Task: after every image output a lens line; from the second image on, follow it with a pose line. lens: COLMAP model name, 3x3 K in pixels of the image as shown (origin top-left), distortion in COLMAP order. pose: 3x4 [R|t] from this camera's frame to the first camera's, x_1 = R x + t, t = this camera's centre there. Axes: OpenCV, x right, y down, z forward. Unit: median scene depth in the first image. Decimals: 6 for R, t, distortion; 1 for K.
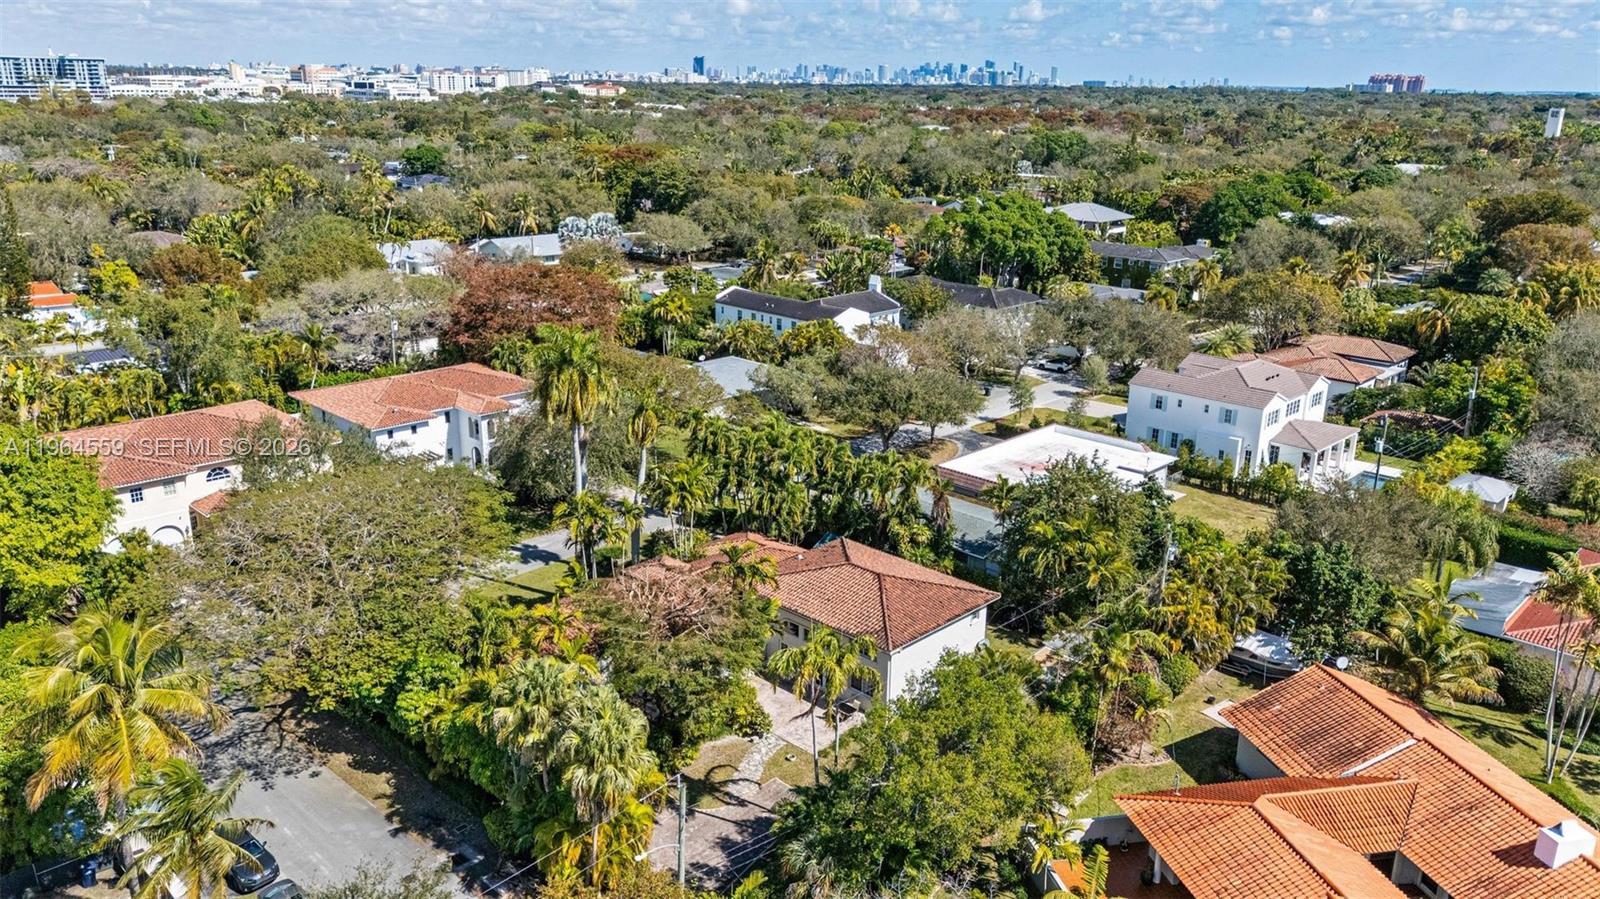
lens RADIAL K [[1185.1, 0, 800.0], [0, 1185.1, 449.5], [0, 0, 1]] dist [0.079491, -0.081040]
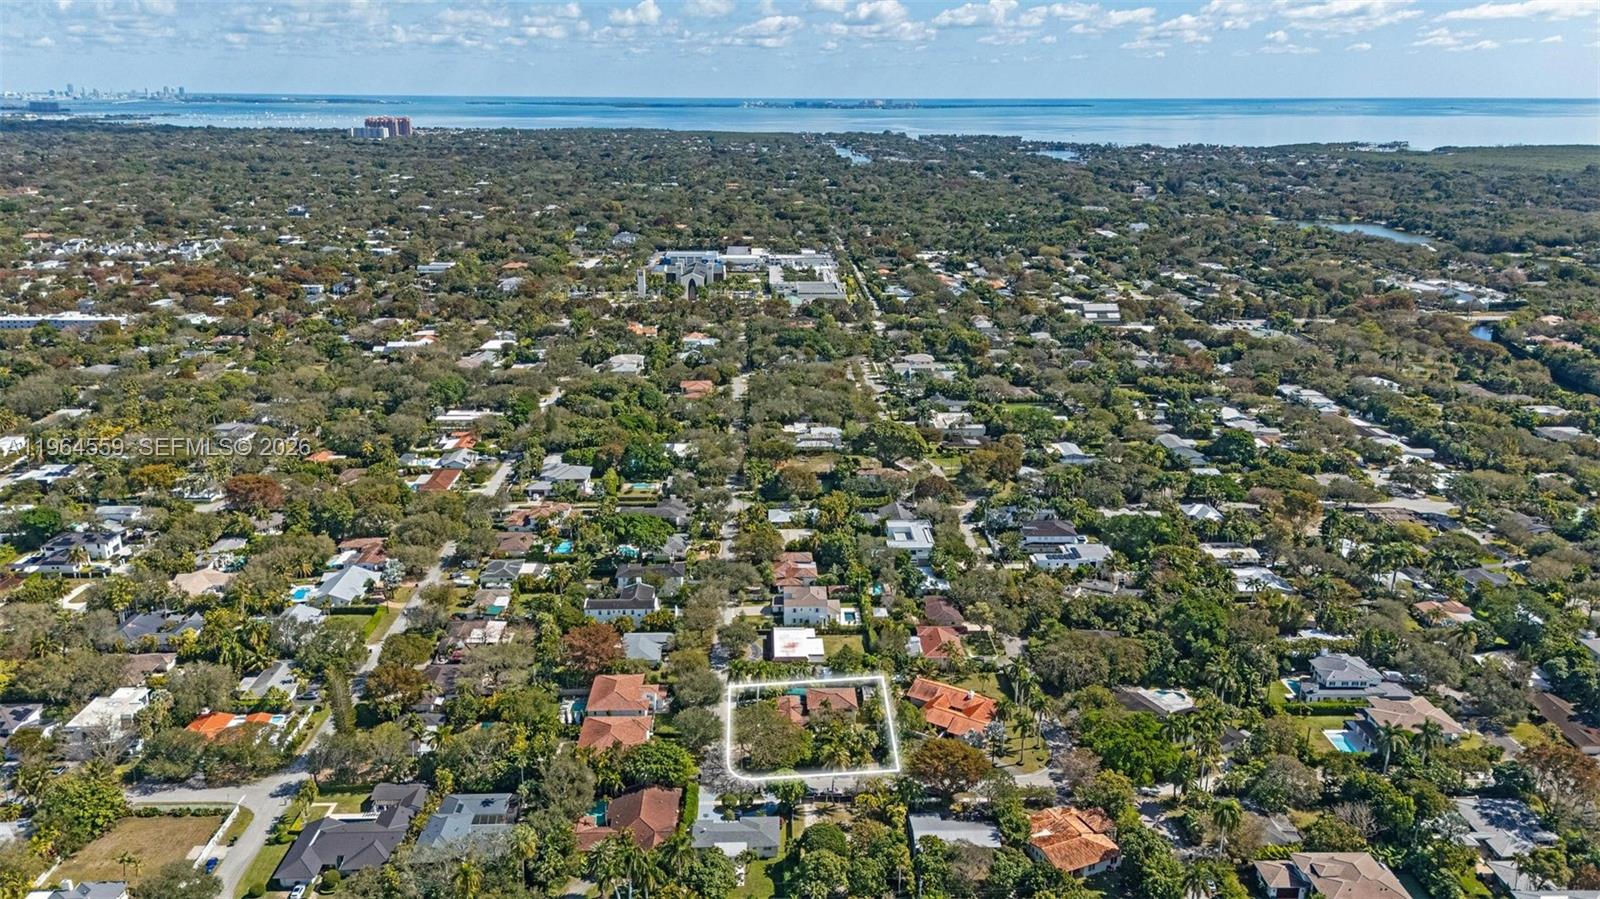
lens RADIAL K [[1173.9, 0, 798.1], [0, 1173.9, 450.4], [0, 0, 1]] dist [0.084057, -0.092042]
pose [[0.700340, -0.220892, 0.678771, -2.296755], [0.218450, 0.971615, 0.090800, -0.983040], [-0.679561, 0.084687, 0.728715, -1.760036]]
